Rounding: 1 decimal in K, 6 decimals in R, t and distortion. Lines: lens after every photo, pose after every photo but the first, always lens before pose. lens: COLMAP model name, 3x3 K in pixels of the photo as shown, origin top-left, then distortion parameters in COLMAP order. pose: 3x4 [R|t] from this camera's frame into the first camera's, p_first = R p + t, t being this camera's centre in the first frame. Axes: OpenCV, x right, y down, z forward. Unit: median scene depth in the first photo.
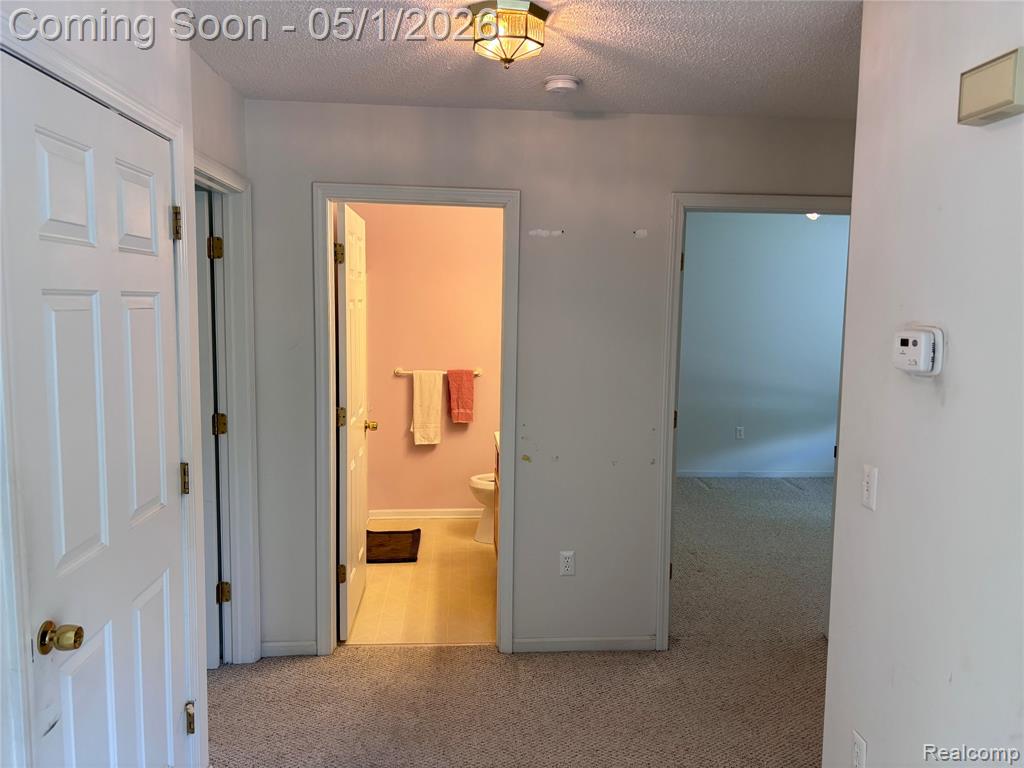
lens RADIAL K [[783.3, 0, 512.7], [0, 783.3, 377.4], [0, 0, 1]] dist [0.066006, -0.059445]
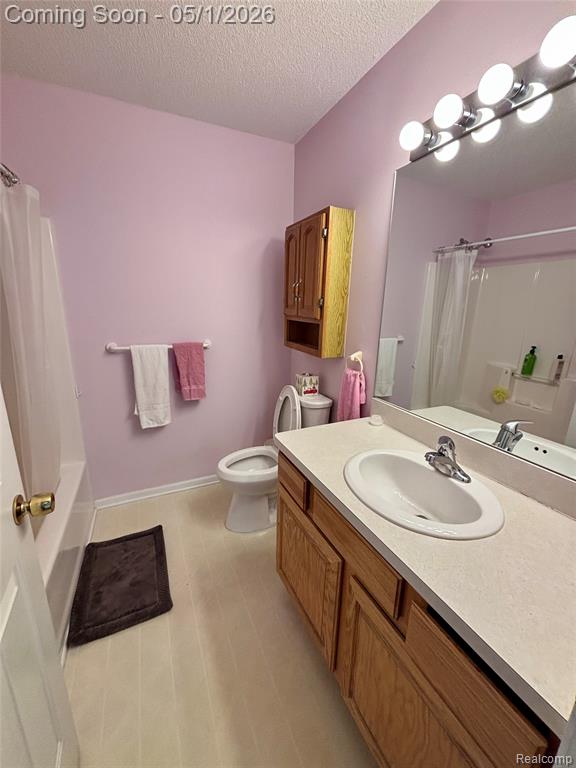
lens RADIAL K [[311.1, 0, 293.4], [0, 311.1, 382.7], [0, 0, 1]] dist [-0.009963, -0.000056]
pose [[0.928869, -0.088936, 0.359573, -0.133025], [0.034409, 0.987268, 0.155301, -0.023668], [-0.368807, -0.131882, 0.920103, 0.947449]]
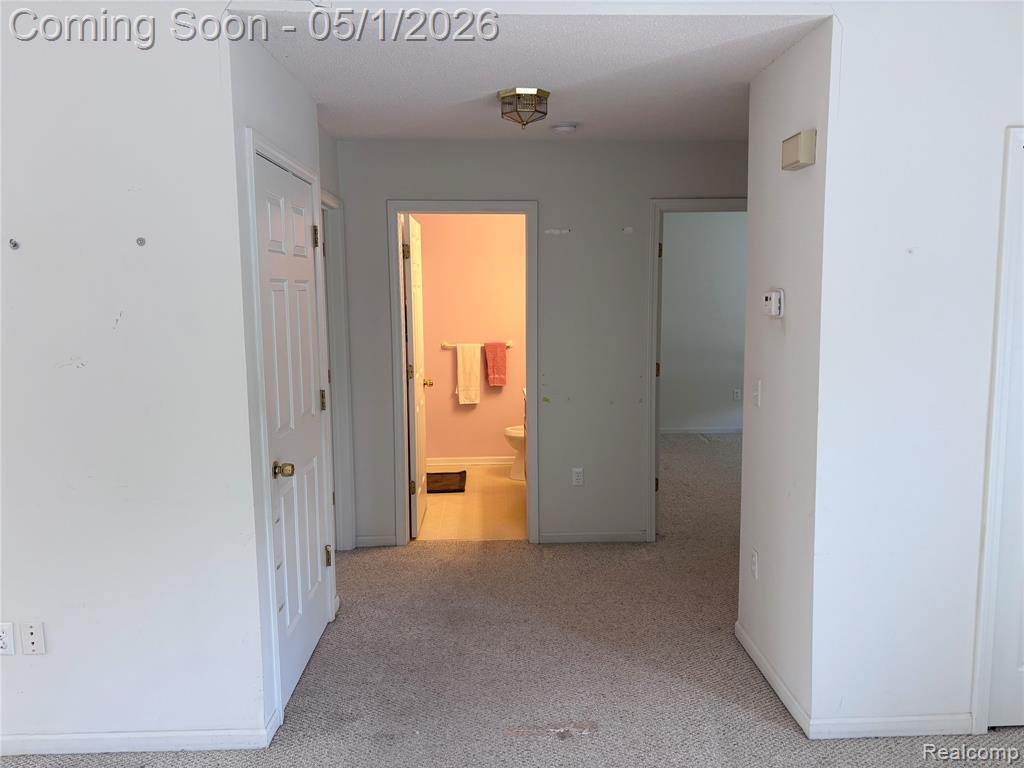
lens RADIAL K [[783.3, 0, 512.7], [0, 783.3, 381.9], [0, 0, 1]] dist [0.066006, -0.059445]
pose [[0.998936, -0.019517, -0.041793, 0.016353], [0.020336, 0.999607, 0.019272, 0.044023], [0.041401, -0.020102, 0.998940, -0.339201]]
